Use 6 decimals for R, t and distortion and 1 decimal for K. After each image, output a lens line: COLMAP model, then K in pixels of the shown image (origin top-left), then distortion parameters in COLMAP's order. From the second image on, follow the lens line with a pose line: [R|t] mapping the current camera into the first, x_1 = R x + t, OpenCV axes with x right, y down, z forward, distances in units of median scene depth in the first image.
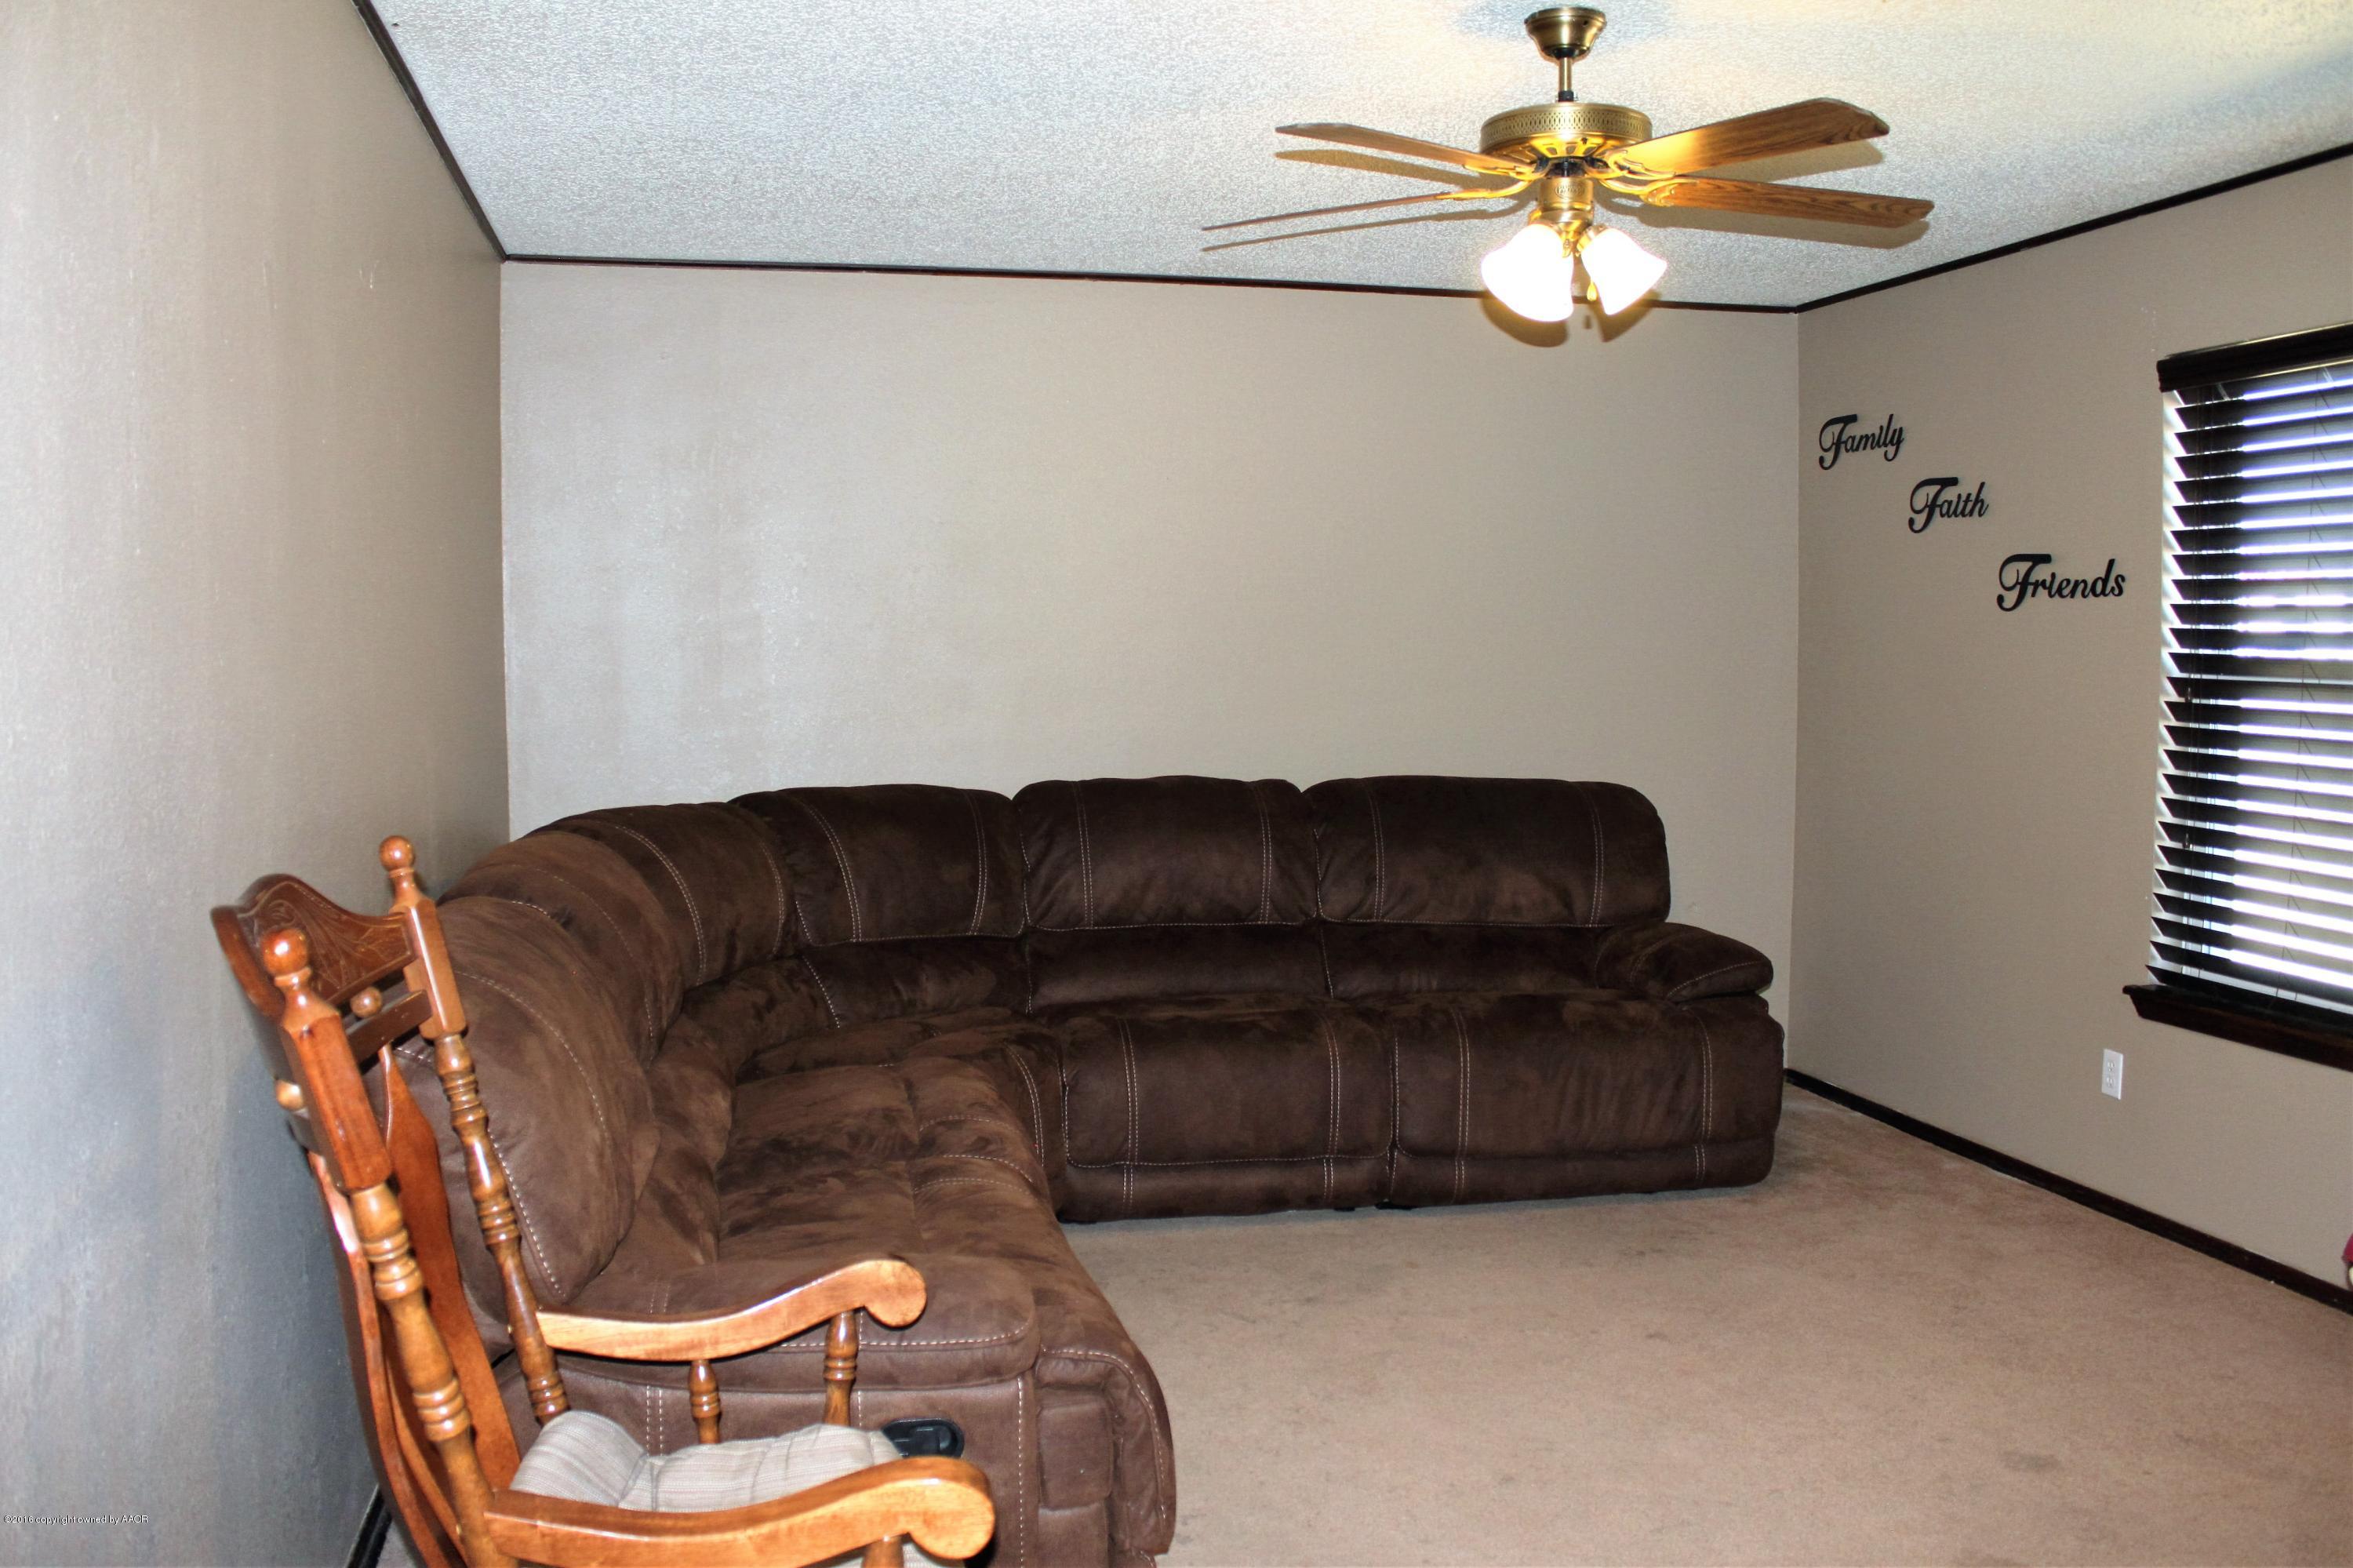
lens RADIAL K [[1899.7, 0, 1175.6], [0, 1899.7, 736.3], [0, 0, 1]] dist [-0.146637, 0.123420]
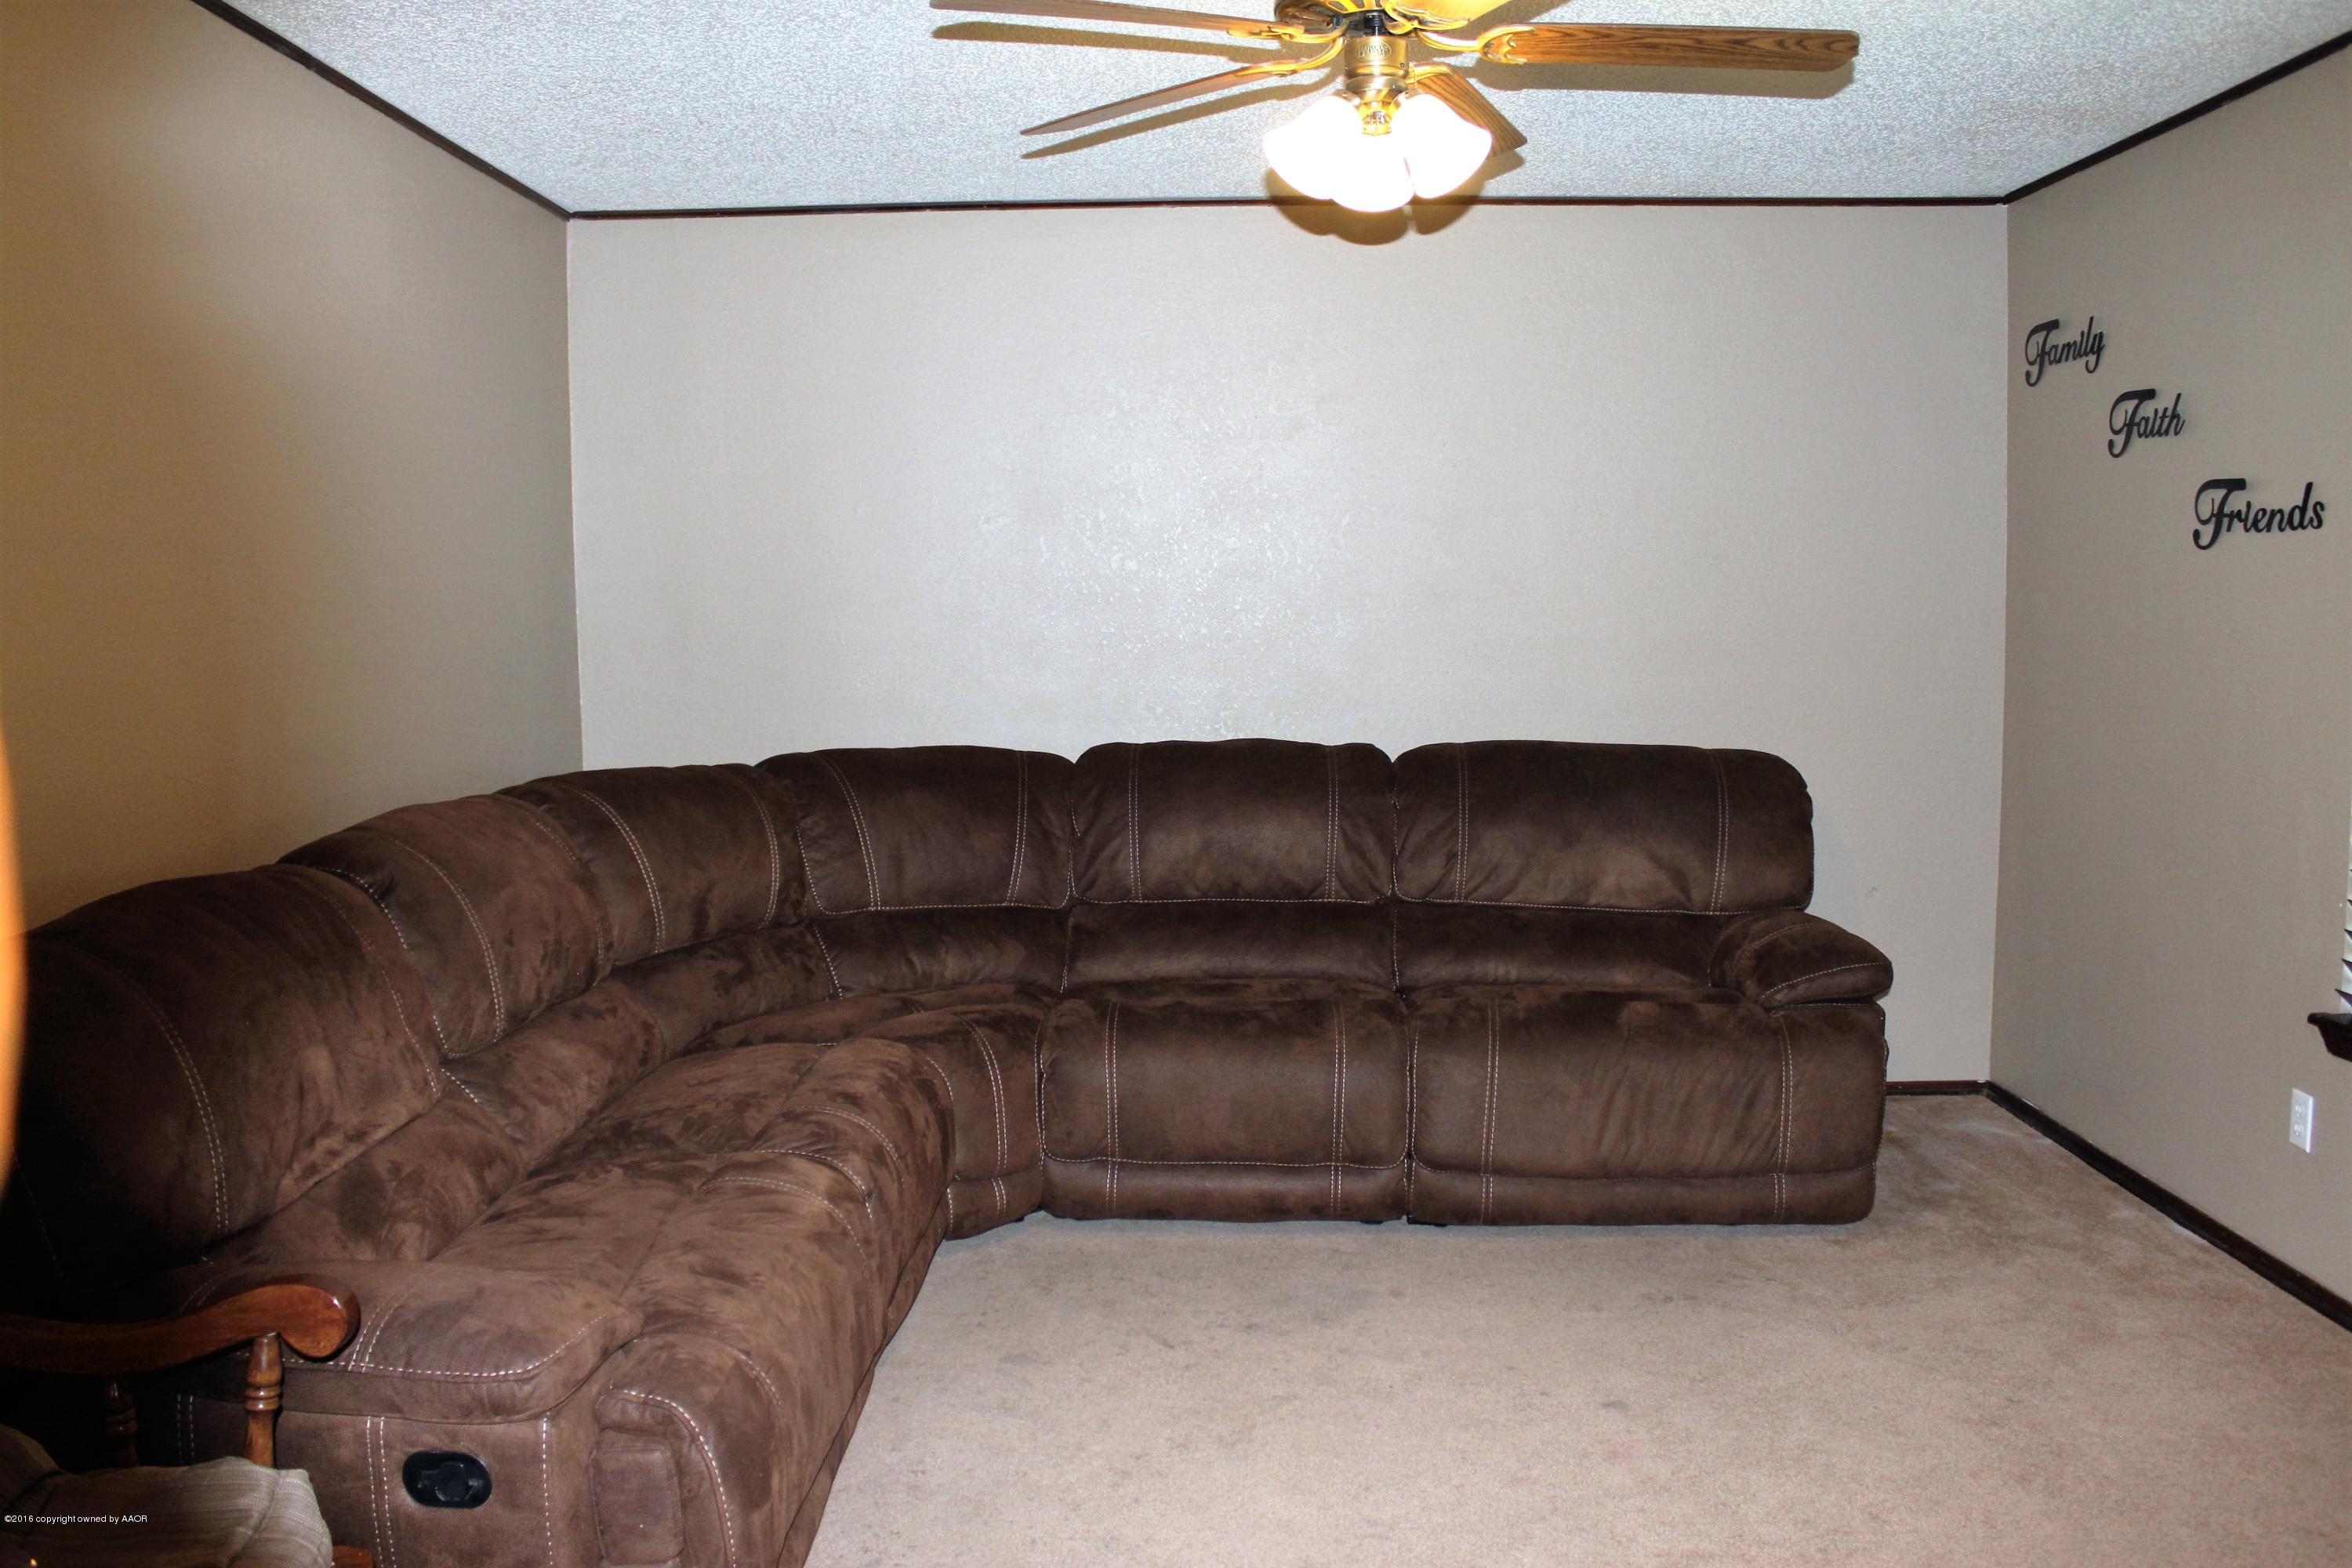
lens RADIAL K [[1898.8, 0, 1175.1], [0, 1898.8, 736.3], [0, 0, 1]] dist [-0.146637, 0.123420]
pose [[0.972383, 0.007816, -0.233261, 0.200435], [-0.001672, 0.999647, 0.026526, -0.005491], [0.233386, -0.025403, 0.972052, 0.101649]]
